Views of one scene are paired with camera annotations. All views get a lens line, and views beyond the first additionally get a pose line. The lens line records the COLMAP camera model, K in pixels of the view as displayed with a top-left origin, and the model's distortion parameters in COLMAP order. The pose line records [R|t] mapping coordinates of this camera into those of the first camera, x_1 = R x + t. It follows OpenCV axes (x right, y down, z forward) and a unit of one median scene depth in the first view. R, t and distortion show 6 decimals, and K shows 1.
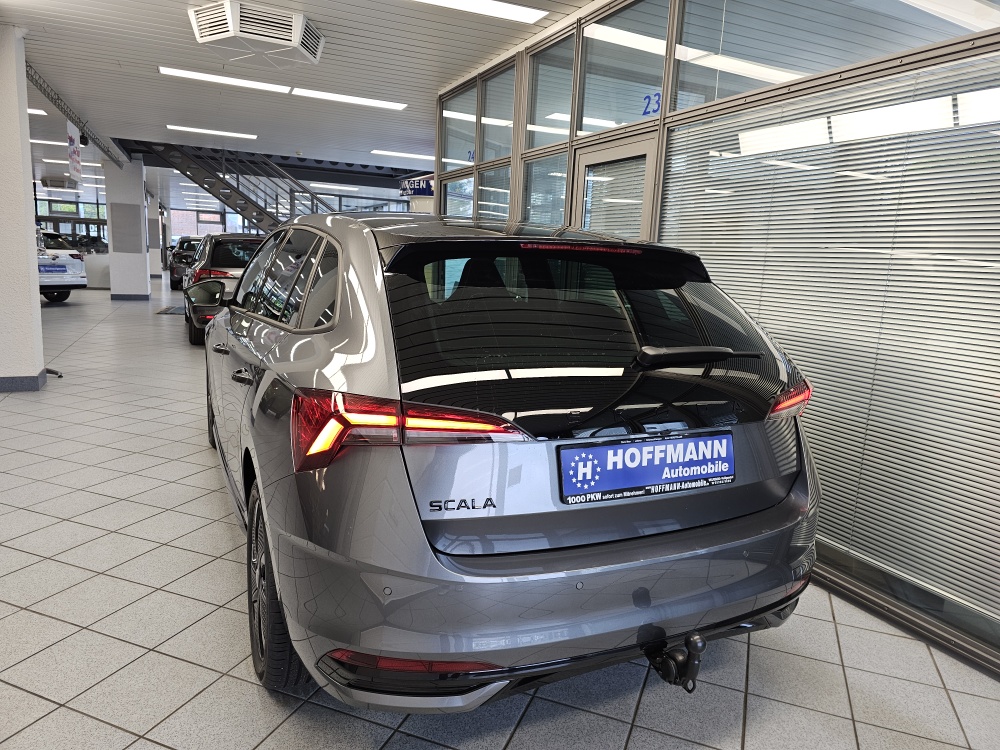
lens RADIAL K [[677.2, 0, 524.2], [0, 677.2, 380.0], [0, 0, 1]] dist [0.053593, -0.054732]
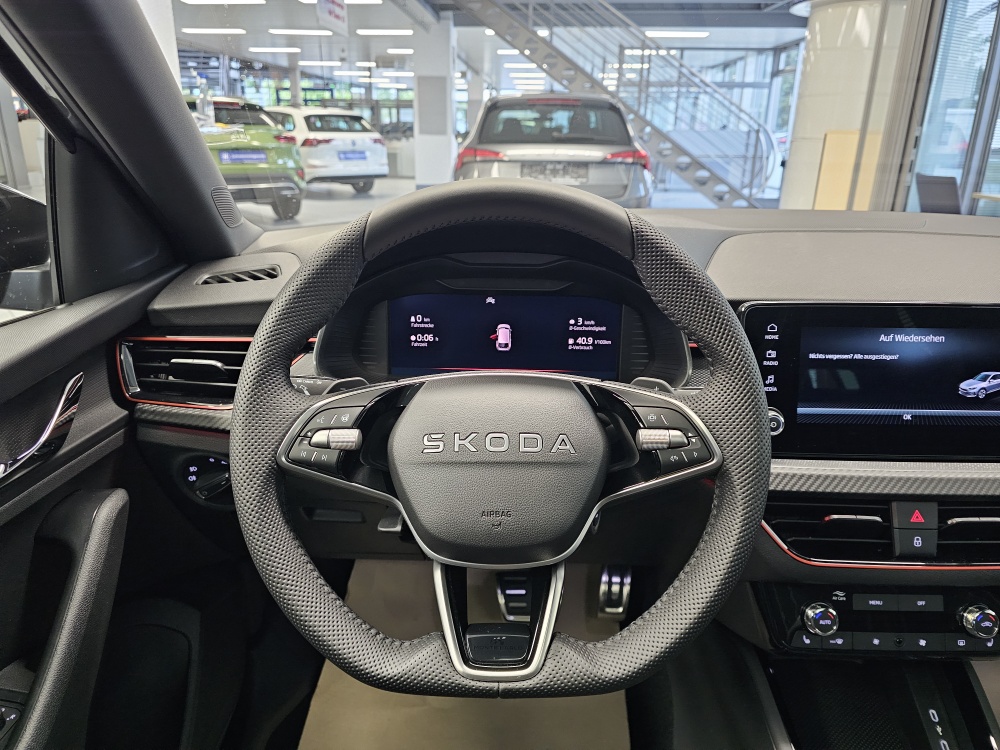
lens RADIAL K [[677.2, 0, 500.5], [0, 677.2, 364.1], [0, 0, 1]] dist [0.053593, -0.054732]
pose [[0.879034, 0.121051, -0.461135, -0.101378], [-0.055707, 0.986683, 0.152820, -0.052894], [0.473493, -0.108645, 0.874071, 0.370815]]
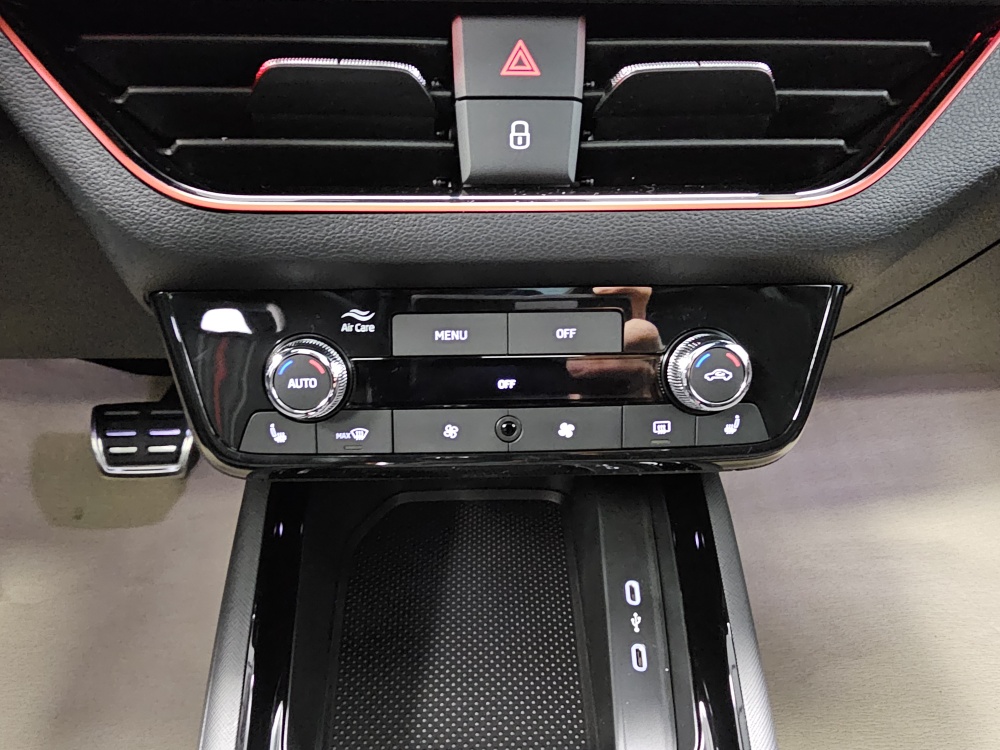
lens RADIAL K [[686.4, 0, 460.3], [0, 686.4, 389.1], [0, 0, 1]] dist [0.002709, -0.003314]
pose [[0.904291, 0.177186, -0.388411, -0.085937], [-0.041180, 0.941765, 0.333741, -0.027871], [0.424926, -0.285804, 0.858926, 0.422642]]
